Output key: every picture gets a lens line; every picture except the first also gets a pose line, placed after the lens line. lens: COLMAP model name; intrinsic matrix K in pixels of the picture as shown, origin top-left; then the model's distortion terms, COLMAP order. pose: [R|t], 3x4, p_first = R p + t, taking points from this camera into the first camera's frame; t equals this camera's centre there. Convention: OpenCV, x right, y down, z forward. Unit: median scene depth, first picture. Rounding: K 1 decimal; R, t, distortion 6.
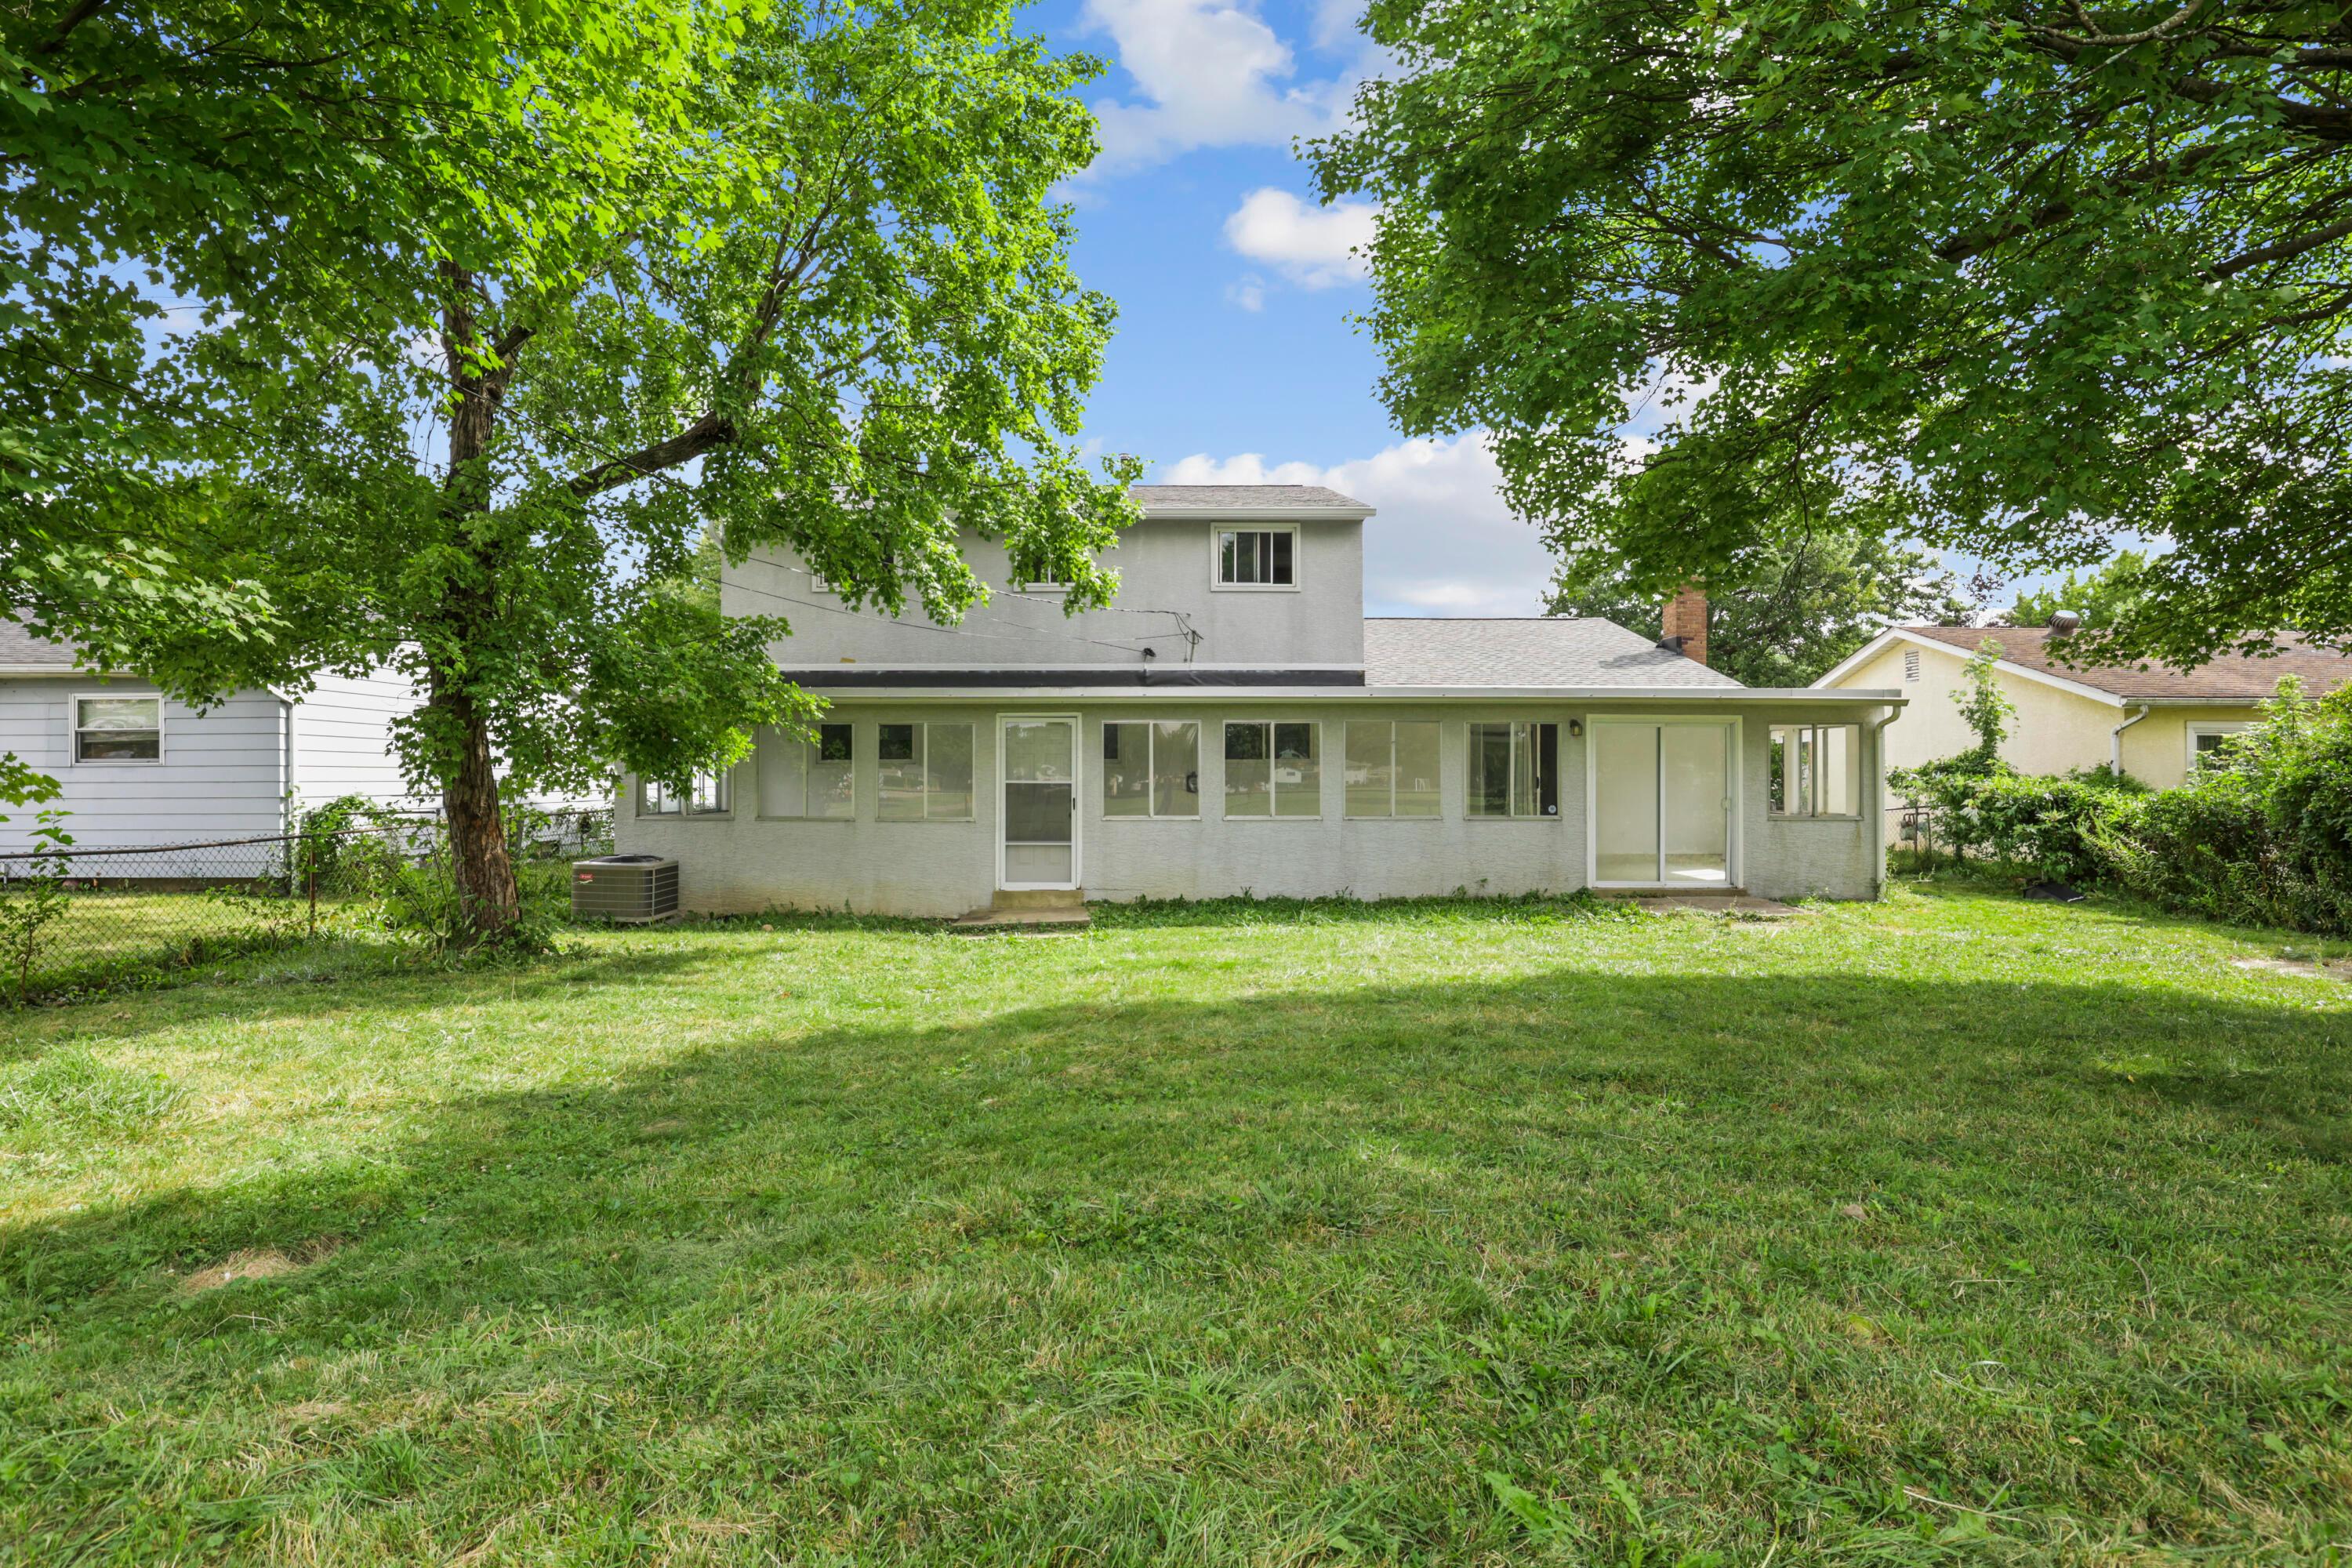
lens RADIAL K [[1094.7, 0, 1160.5], [0, 1094.7, 774.9], [0, 0, 1]] dist [-0.033719, 0.001250]
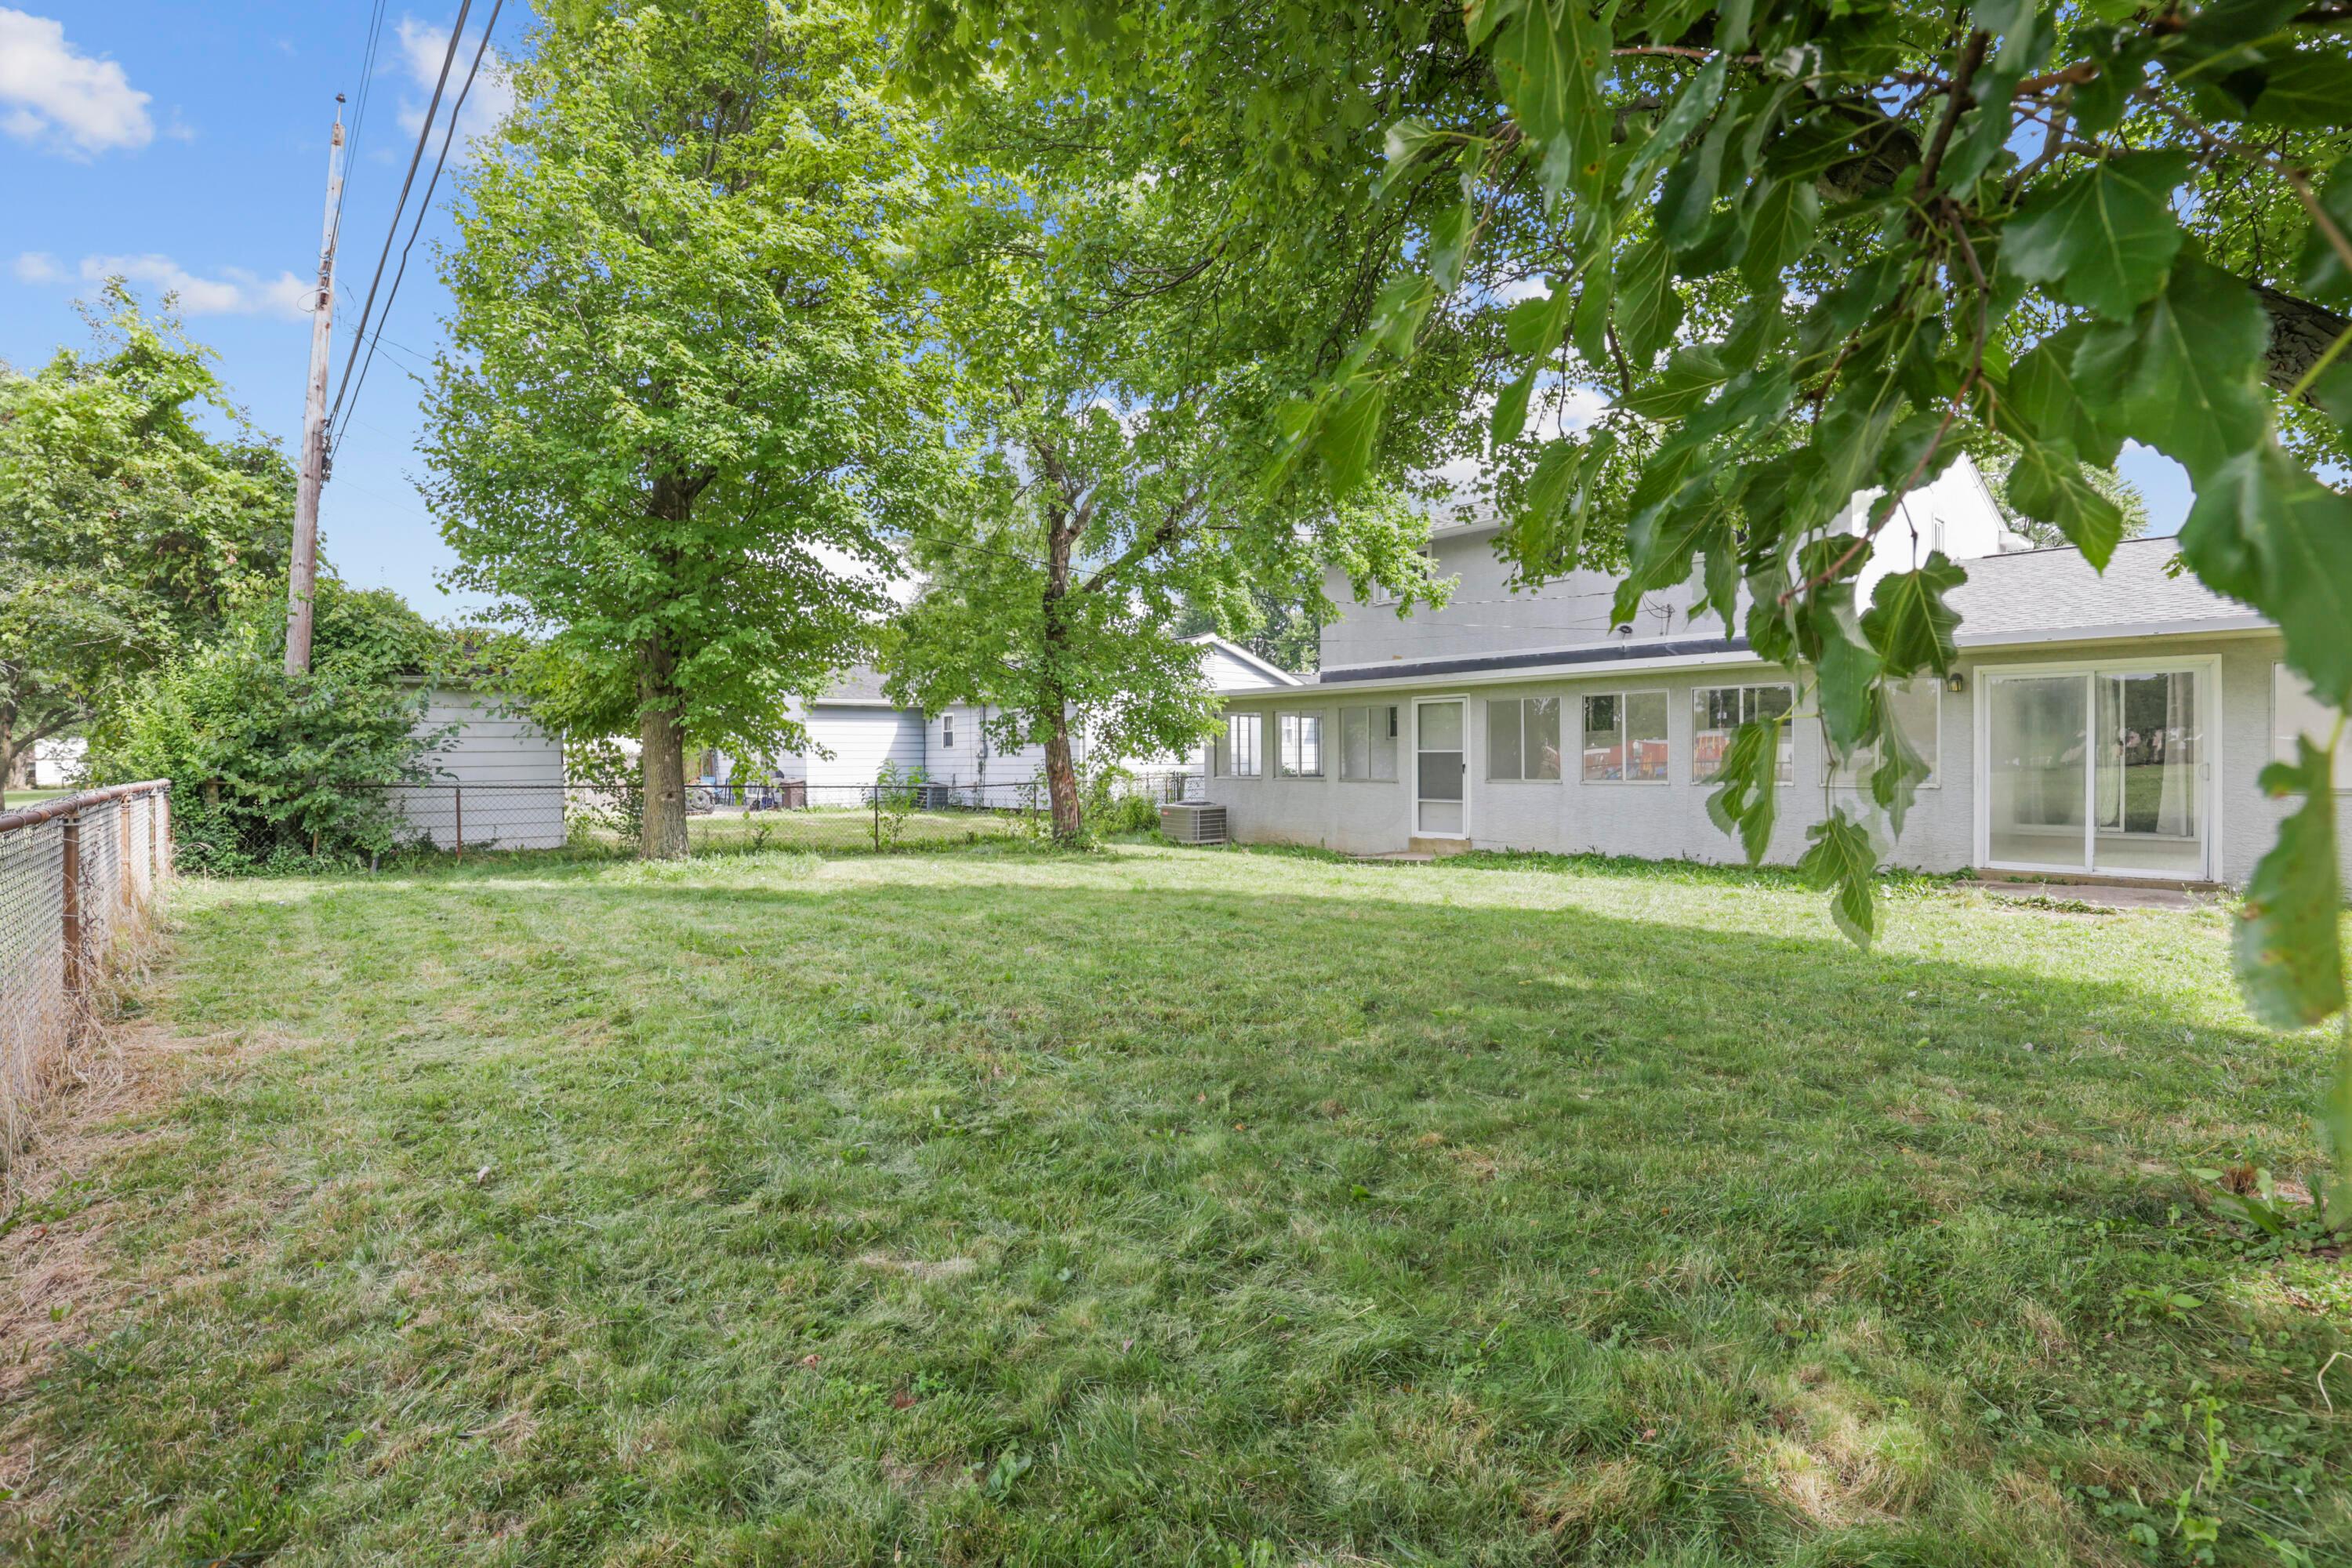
lens RADIAL K [[1094.7, 0, 1160.5], [0, 1094.7, 774.9], [0, 0, 1]] dist [-0.033719, 0.001250]
pose [[0.635929, 0.004300, -0.771735, 0.643692], [0.015382, 0.999715, 0.018245, 0.004833], [0.771594, -0.023474, 0.635682, -0.043682]]
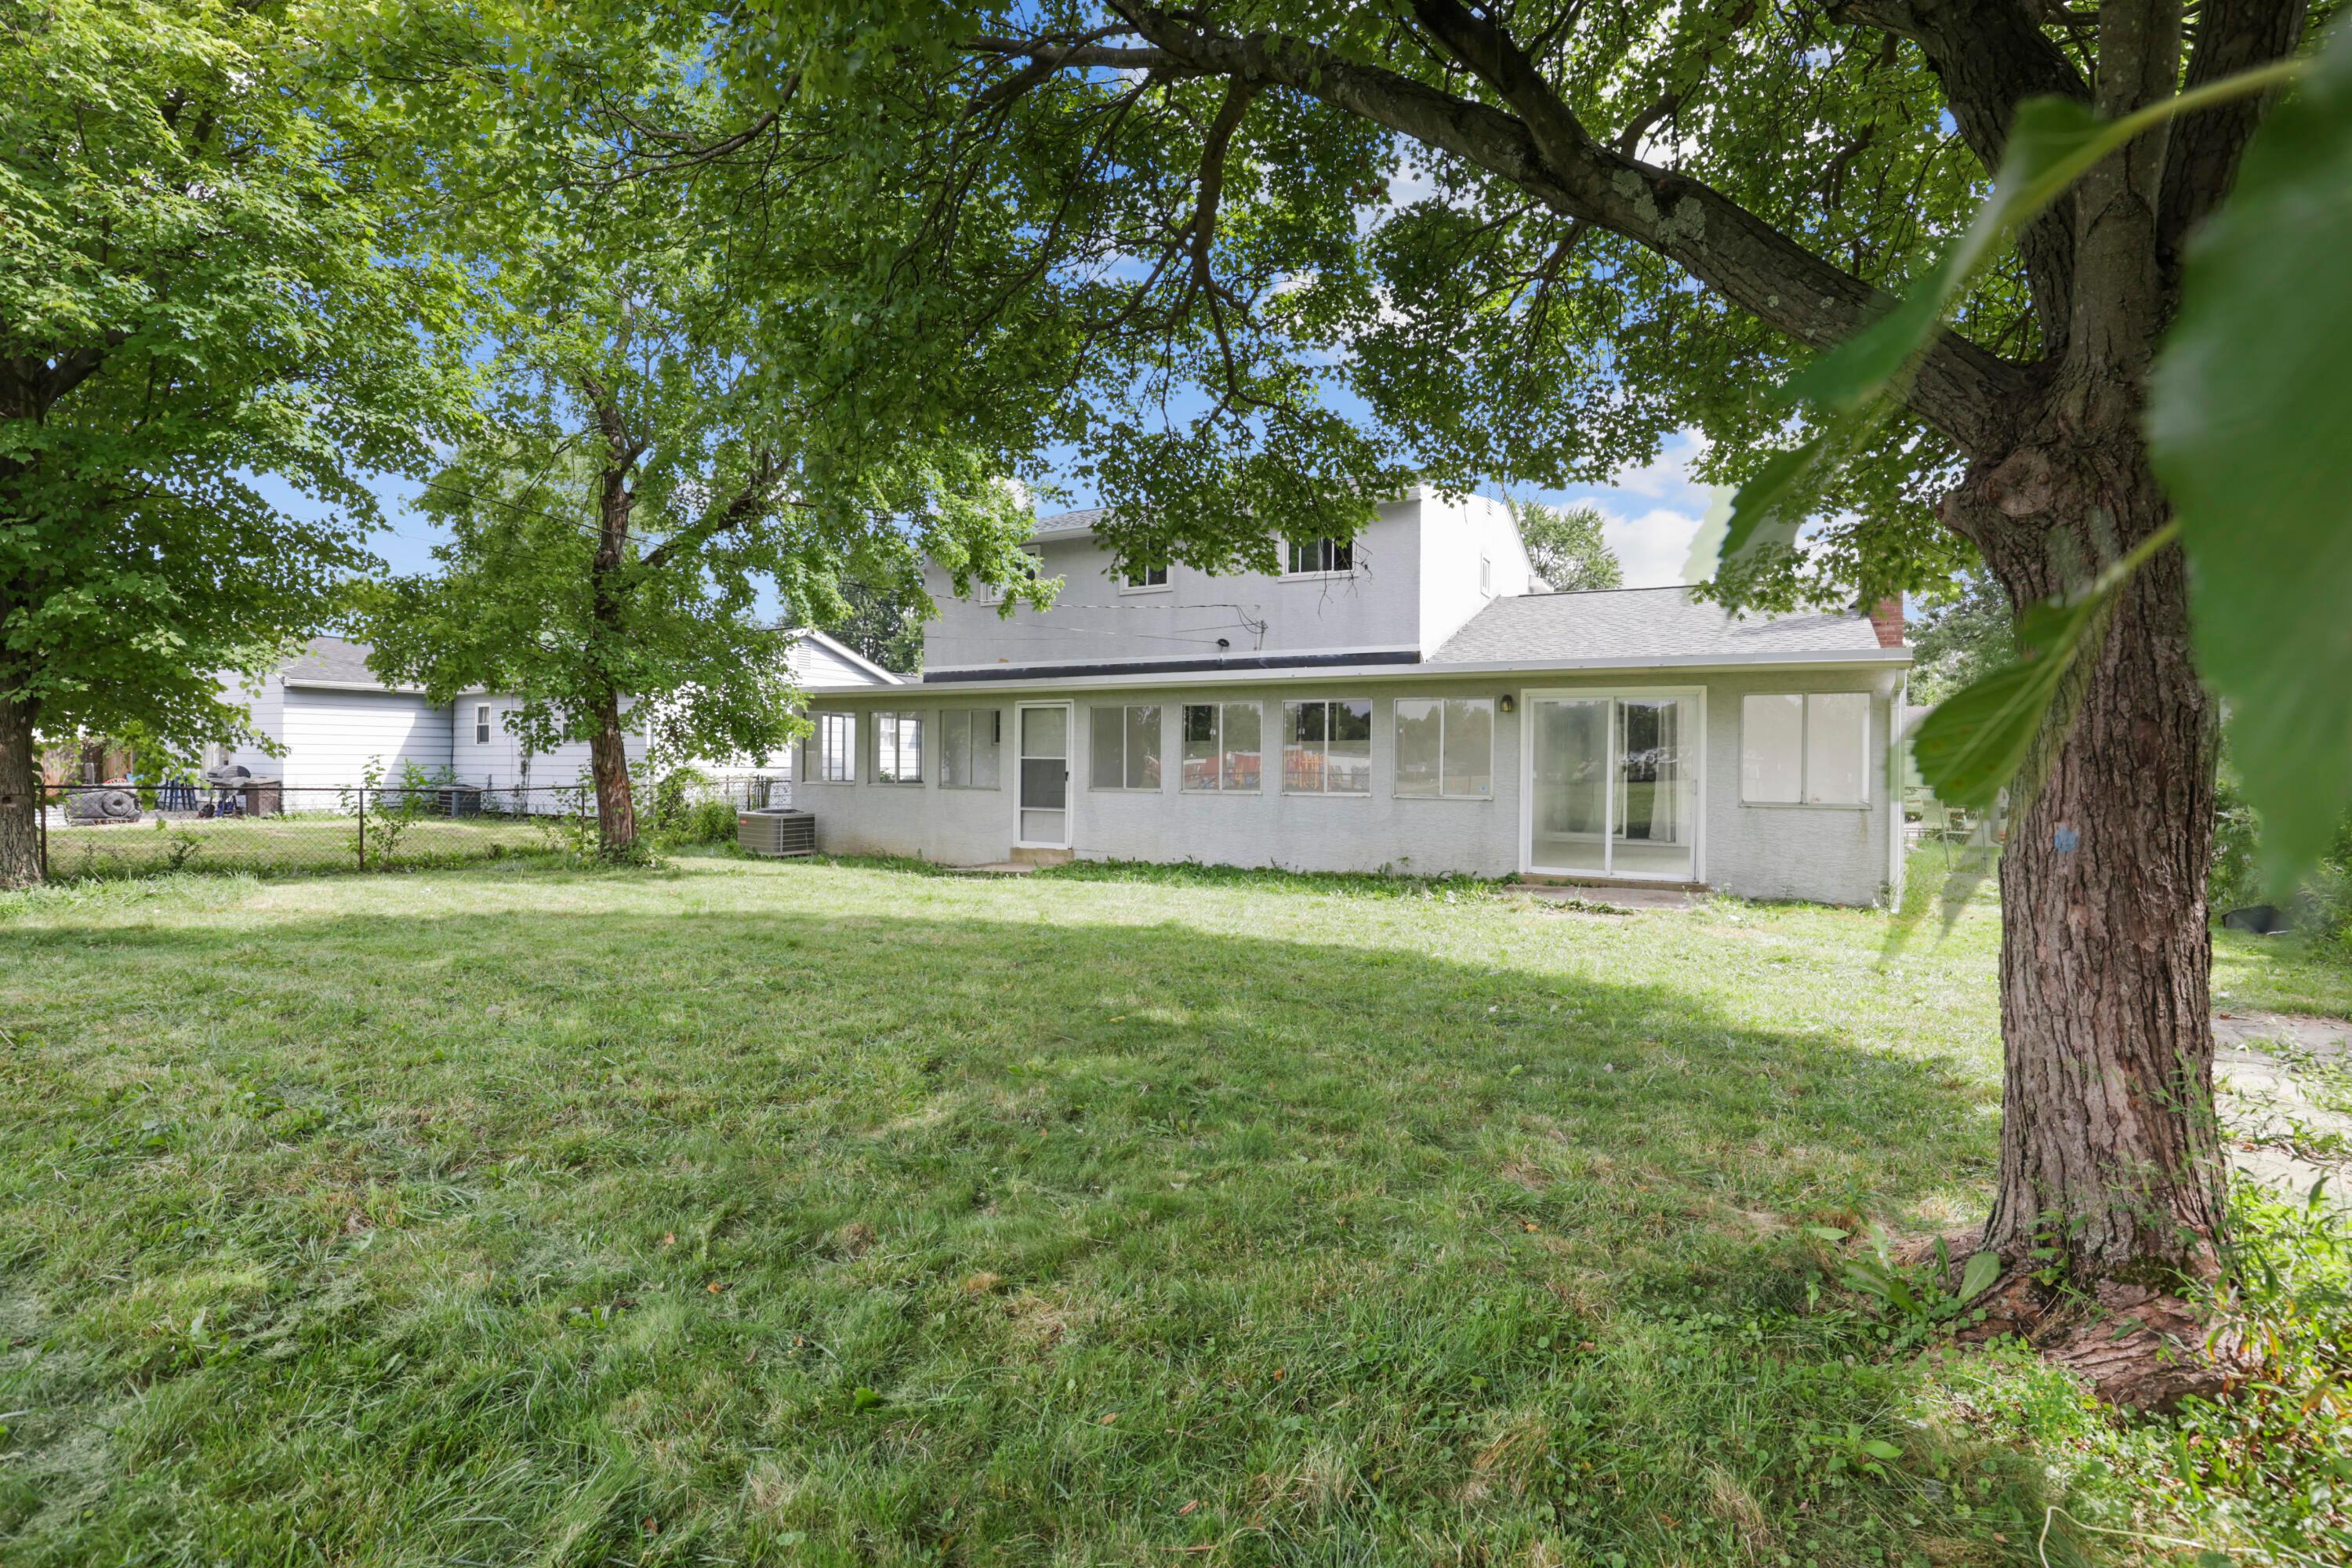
lens RADIAL K [[1094.7, 0, 1160.5], [0, 1094.7, 774.9], [0, 0, 1]] dist [-0.033719, 0.001250]
pose [[0.861831, 0.010255, -0.507092, 0.607289], [-0.003129, 0.999884, 0.014903, 0.005782], [0.507187, -0.011257, 0.861763, 0.022243]]
